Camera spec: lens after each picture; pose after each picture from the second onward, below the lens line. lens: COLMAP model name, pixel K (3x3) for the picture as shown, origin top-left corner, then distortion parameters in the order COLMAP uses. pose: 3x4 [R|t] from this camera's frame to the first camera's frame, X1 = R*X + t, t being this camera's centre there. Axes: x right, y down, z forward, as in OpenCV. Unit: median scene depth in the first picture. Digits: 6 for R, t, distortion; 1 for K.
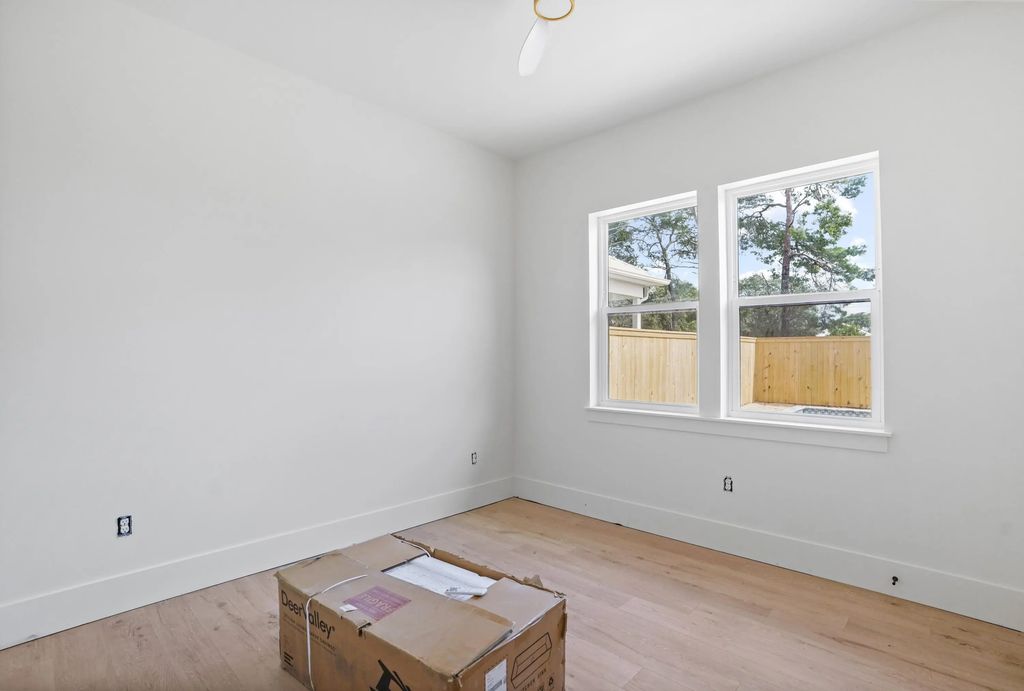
lens RADIAL K [[486.8, 0, 512.0], [0, 486.8, 345.5], [0, 0, 1]] dist [0.000603, 0.000301]
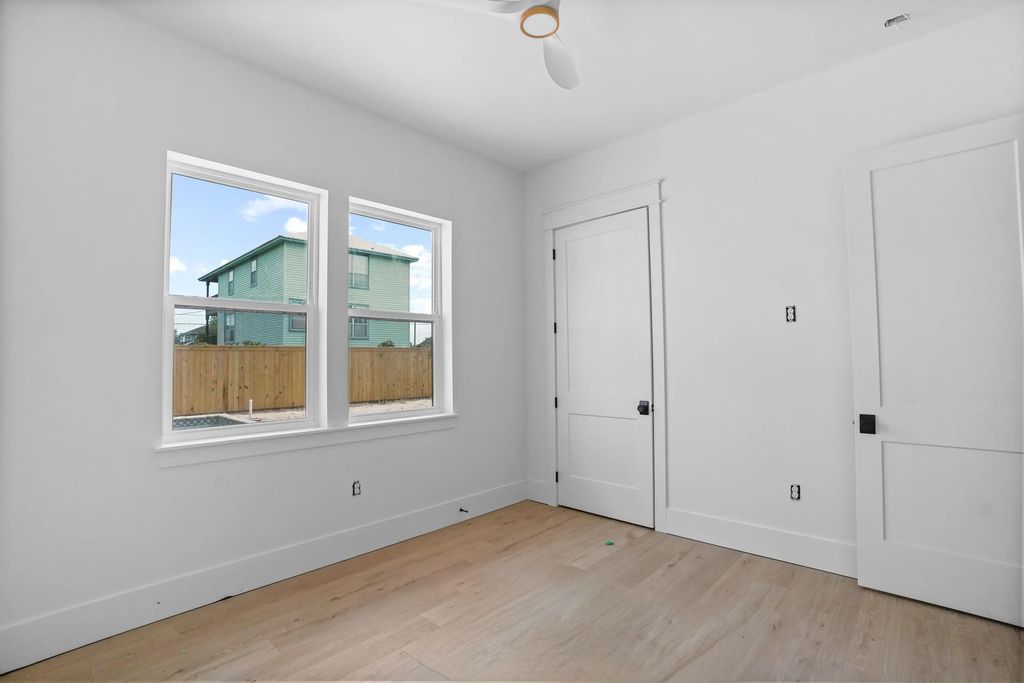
lens RADIAL K [[483.0, 0, 512.0], [0, 483.0, 341.5], [0, 0, 1]] dist [-0.001283, 0.000168]
pose [[0.019995, 0.039220, 0.999031, -0.655769], [-0.006838, 0.999212, -0.039091, 0.015396], [-0.999777, -0.006049, 0.020247, 0.740542]]
